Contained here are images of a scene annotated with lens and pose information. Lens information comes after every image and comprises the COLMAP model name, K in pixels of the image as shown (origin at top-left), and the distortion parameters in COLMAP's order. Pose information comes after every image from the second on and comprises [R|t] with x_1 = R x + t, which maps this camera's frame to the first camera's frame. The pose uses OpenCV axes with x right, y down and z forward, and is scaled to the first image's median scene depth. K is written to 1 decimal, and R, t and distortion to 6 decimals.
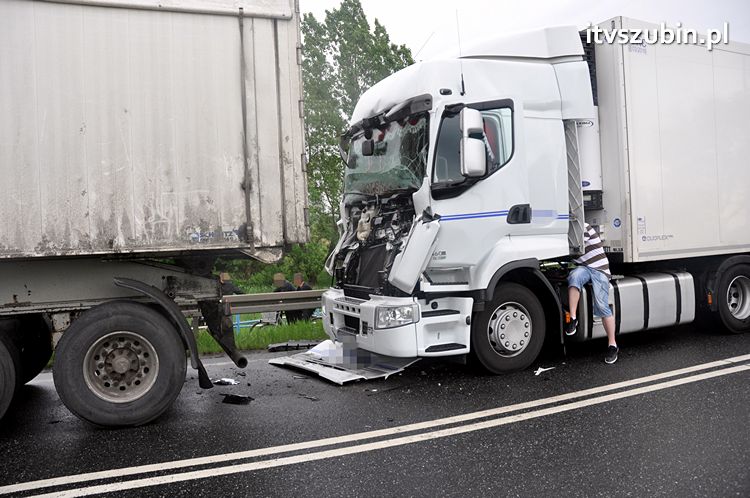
lens RADIAL K [[621.6, 0, 359.6], [0, 621.6, 237.6], [0, 0, 1]] dist [-0.122889, 0.005520]
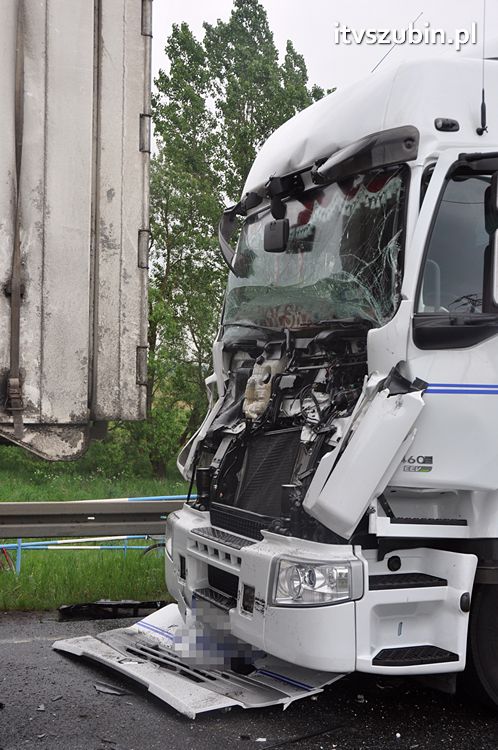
lens RADIAL K [[982.5, 0, 228.0], [0, 982.5, 386.5], [0, 0, 1]] dist [0.020828, 0.036080]
pose [[0.997854, 0.064257, -0.012554, -0.008568], [-0.064446, 0.997804, -0.015293, -0.008641], [0.011544, 0.016069, 0.999804, 0.221490]]
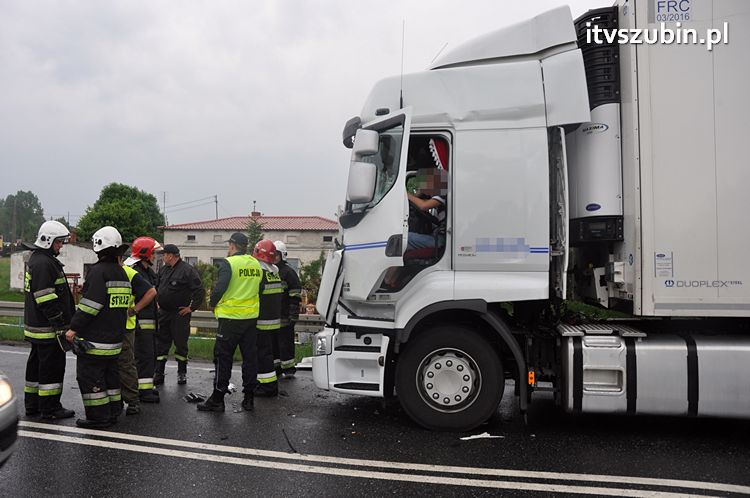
lens RADIAL K [[621.6, 0, 359.6], [0, 621.6, 237.6], [0, 0, 1]] dist [-0.122889, 0.005520]
pose [[0.788657, 0.018182, -0.614565, 0.672027], [-0.036650, 0.999175, -0.017472, -0.028938], [0.613740, 0.036303, 0.788673, 0.244253]]
